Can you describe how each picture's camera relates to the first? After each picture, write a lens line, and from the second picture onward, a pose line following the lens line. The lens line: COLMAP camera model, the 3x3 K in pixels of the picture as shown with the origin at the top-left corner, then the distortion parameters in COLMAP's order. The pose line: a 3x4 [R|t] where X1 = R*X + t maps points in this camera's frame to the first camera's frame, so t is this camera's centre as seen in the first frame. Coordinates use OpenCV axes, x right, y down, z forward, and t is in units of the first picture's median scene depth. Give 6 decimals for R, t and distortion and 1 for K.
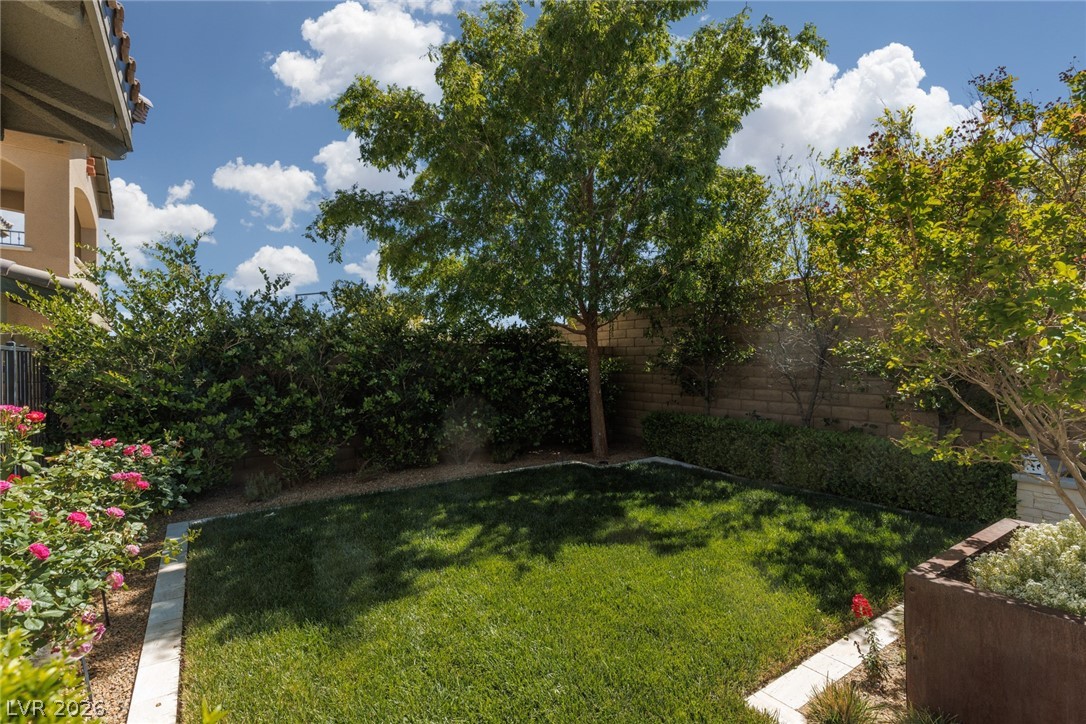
lens RADIAL K [[517.0, 0, 545.8], [0, 517.0, 360.8], [0, 0, 1]] dist [-0.000663, 0.000141]
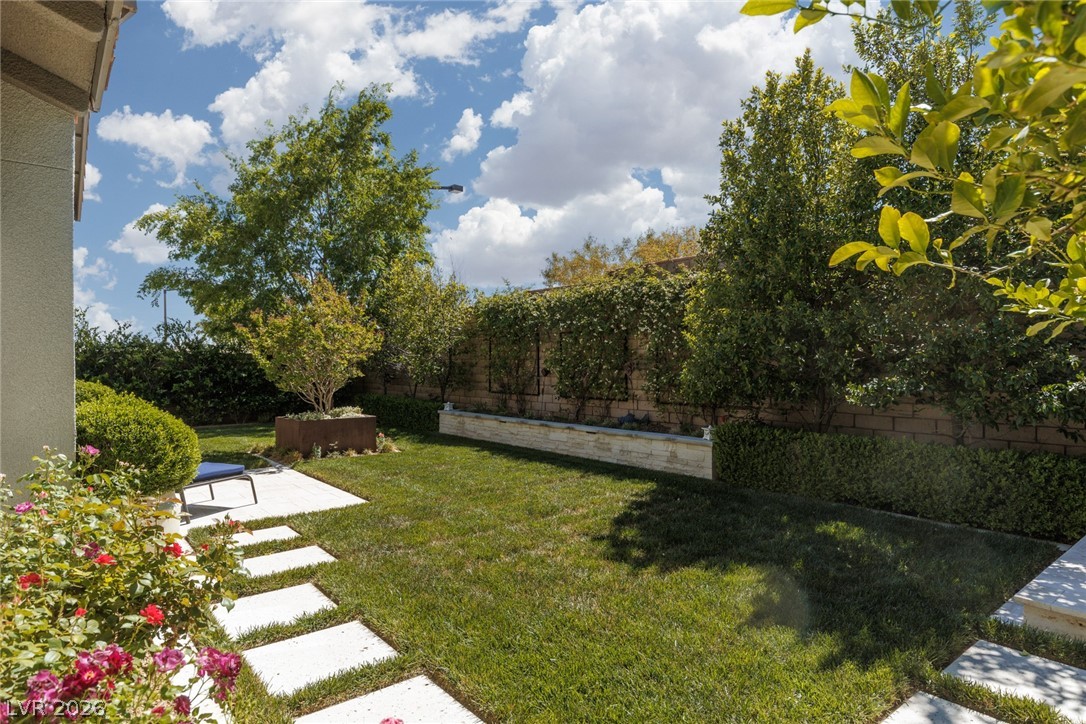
lens RADIAL K [[626.6, 0, 540.3], [0, 626.6, 361.6], [0, 0, 1]] dist [-0.005035, 0.001589]
pose [[0.998777, 0.028079, 0.040683, 0.902185], [-0.030455, 0.997792, 0.059029, -0.189064], [-0.038936, -0.060196, 0.997427, -1.347528]]
